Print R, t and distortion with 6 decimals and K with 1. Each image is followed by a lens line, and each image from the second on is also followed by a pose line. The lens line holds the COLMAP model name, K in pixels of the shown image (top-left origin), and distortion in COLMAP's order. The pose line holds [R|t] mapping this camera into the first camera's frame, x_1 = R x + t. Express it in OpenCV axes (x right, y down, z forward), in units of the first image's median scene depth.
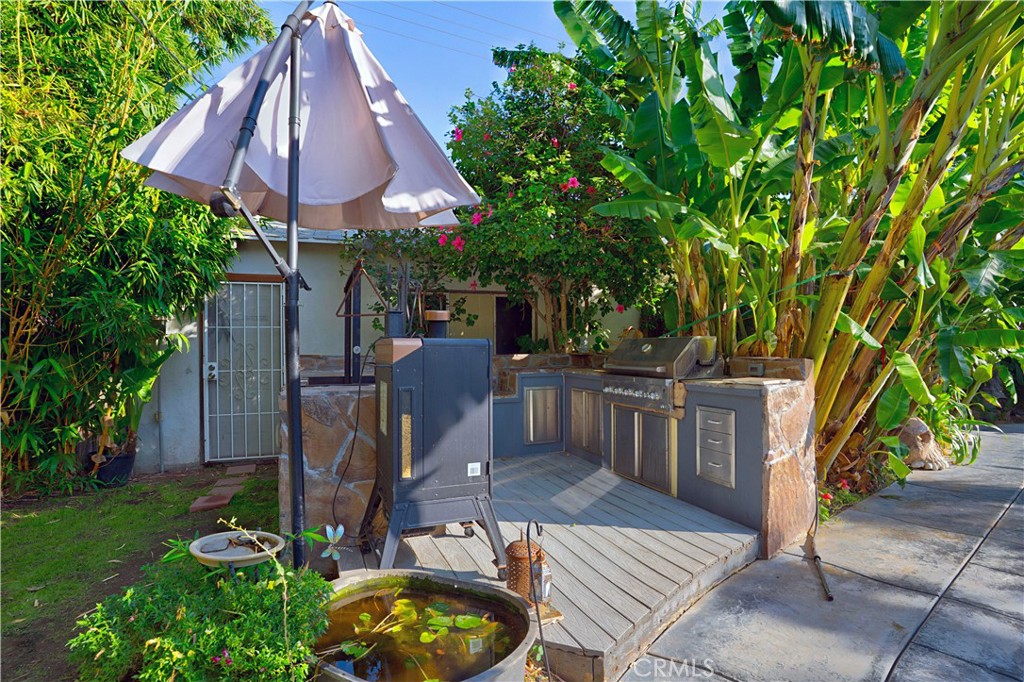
lens RADIAL K [[503.7, 0, 508.6], [0, 503.7, 341.9], [0, 0, 1]] dist [-0.078400, 0.035598]
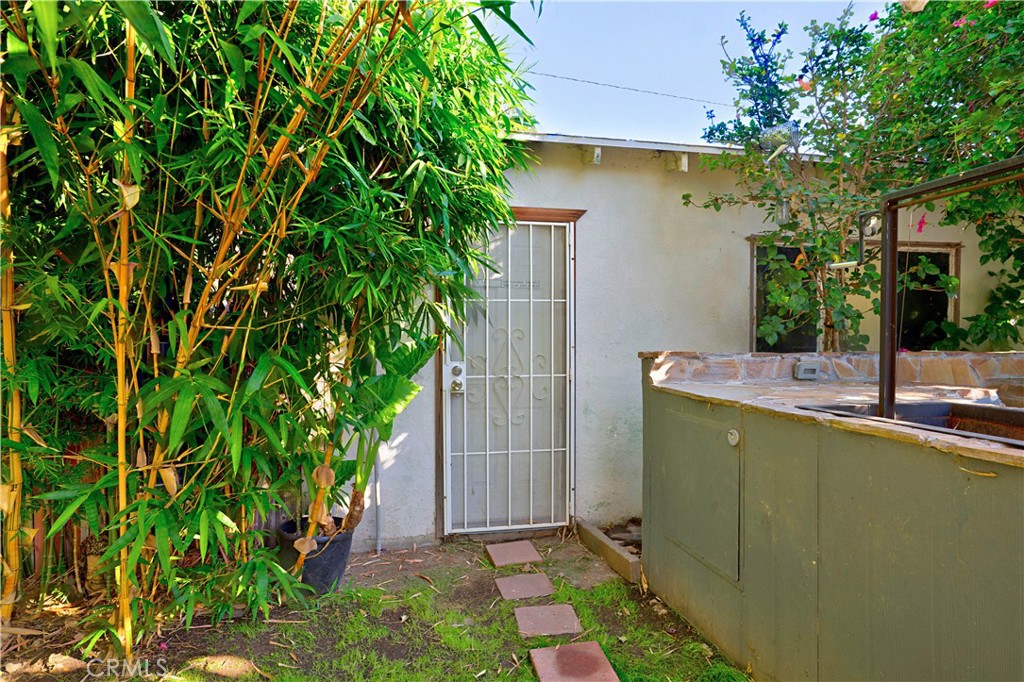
lens RADIAL K [[582.4, 0, 512.0], [0, 582.4, 341.0], [0, 0, 1]] dist [-0.001887, -0.000243]
pose [[0.987074, 0.008886, -0.160021, -0.612351], [-0.006650, 0.999873, 0.014504, 0.010592], [0.160130, -0.013253, 0.987007, 0.479559]]
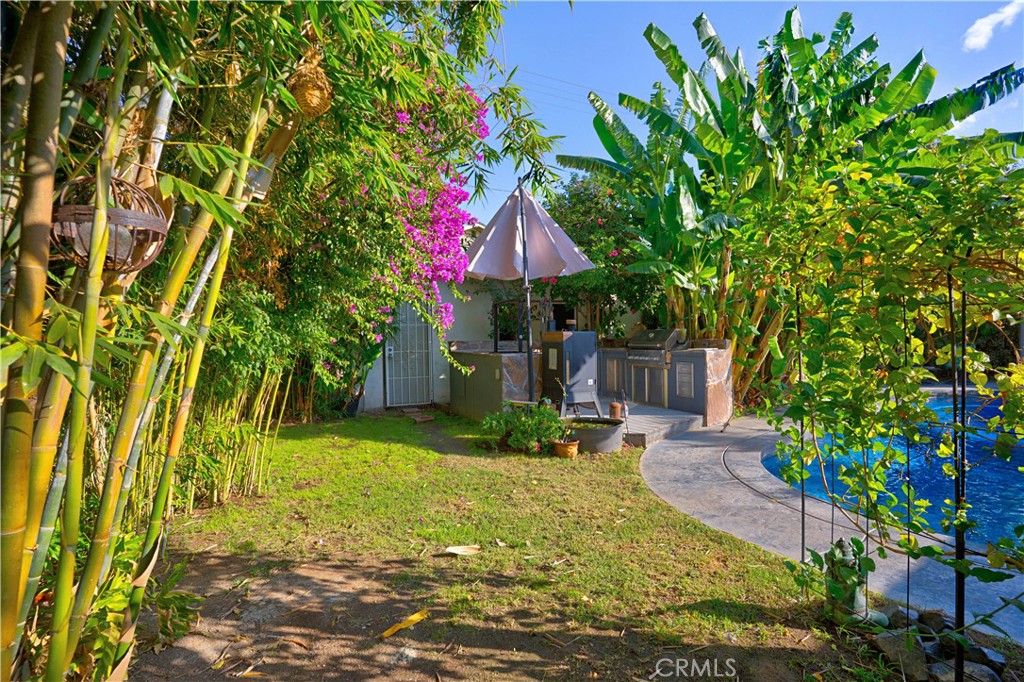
lens RADIAL K [[503.7, 0, 508.6], [0, 503.7, 341.9], [0, 0, 1]] dist [-0.078400, 0.035598]
pose [[0.999694, -0.009805, 0.022729, -0.344805], [0.009352, 0.999758, 0.019912, -0.005254], [-0.022919, -0.019693, 0.999543, -0.993390]]
